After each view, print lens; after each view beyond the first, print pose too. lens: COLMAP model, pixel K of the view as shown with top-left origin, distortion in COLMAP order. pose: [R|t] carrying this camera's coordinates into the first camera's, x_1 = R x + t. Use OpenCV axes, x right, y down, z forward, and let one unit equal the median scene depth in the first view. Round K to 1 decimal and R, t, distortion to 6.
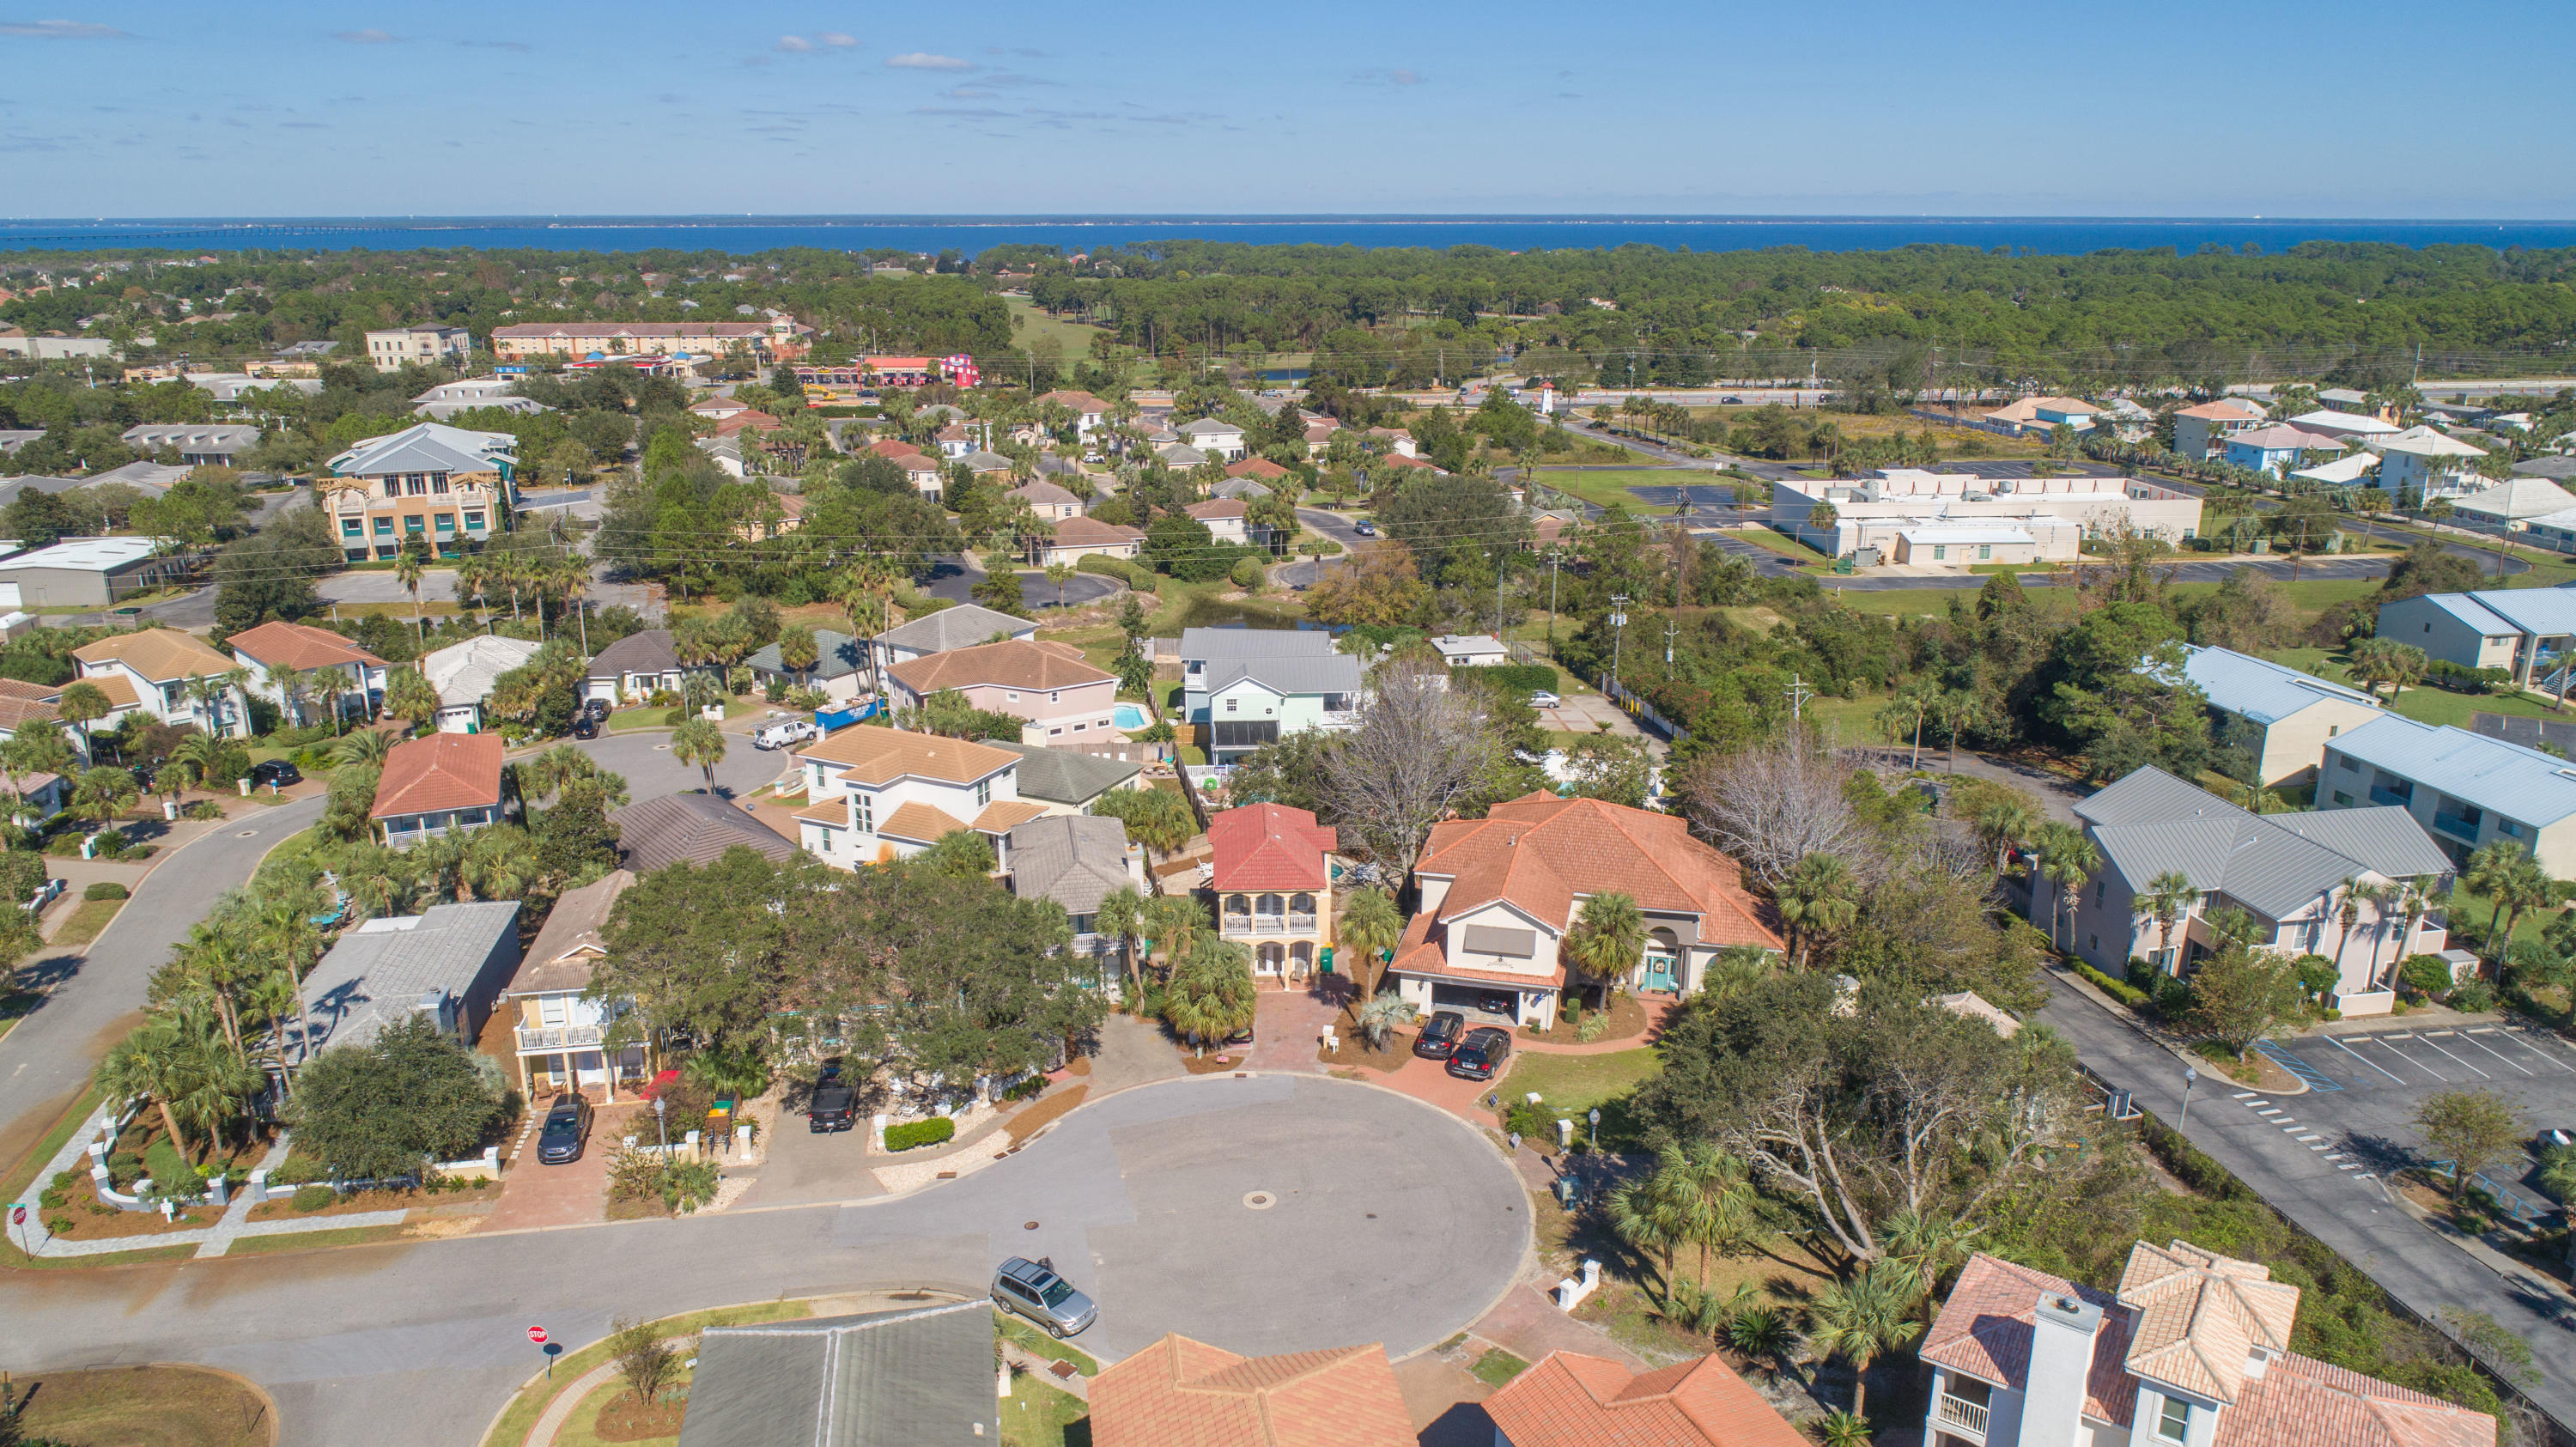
lens RADIAL K [[1734.7, 0, 1286.5], [0, 1734.7, 740.5], [0, 0, 1]] dist [-0.014316, 0.009754]
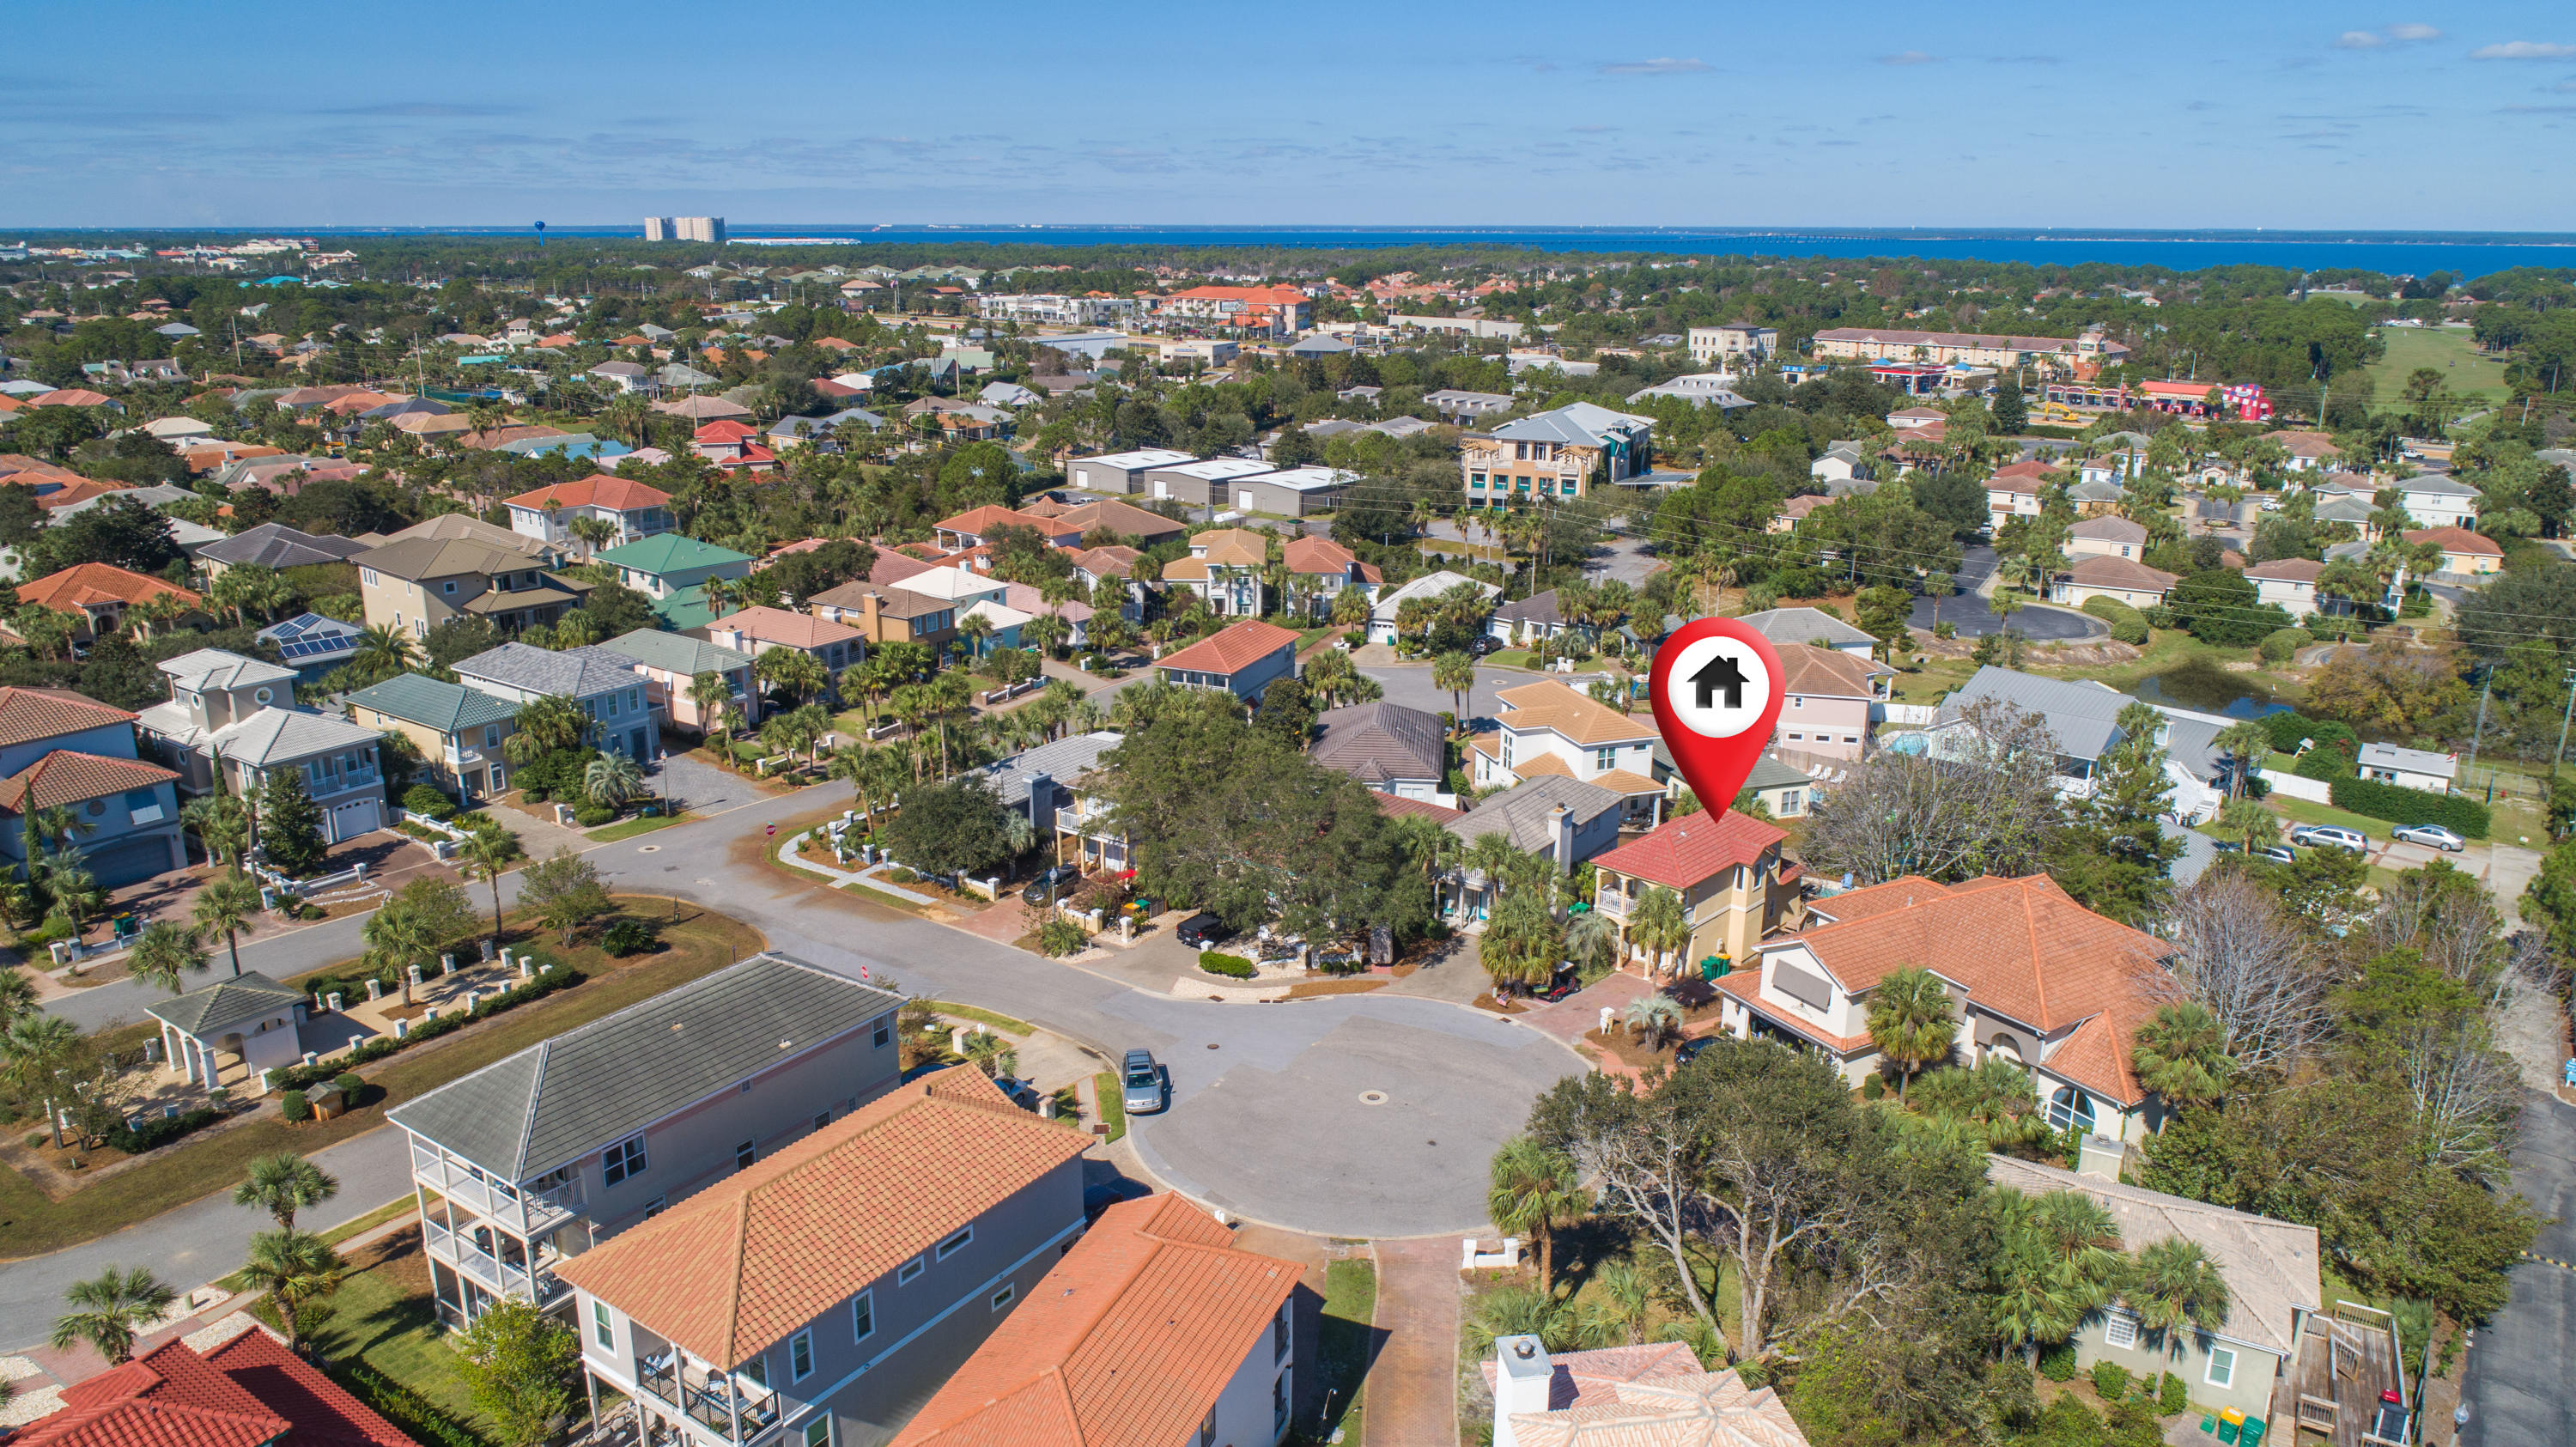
lens RADIAL K [[1734.7, 0, 1273.0], [0, 1734.7, 729.6], [0, 0, 1]] dist [-0.014316, 0.009754]
pose [[0.701541, 0.204436, -0.682676, 0.209243], [-0.212795, 0.974358, 0.073108, -0.011237], [0.680117, 0.093981, 0.727055, 0.036977]]
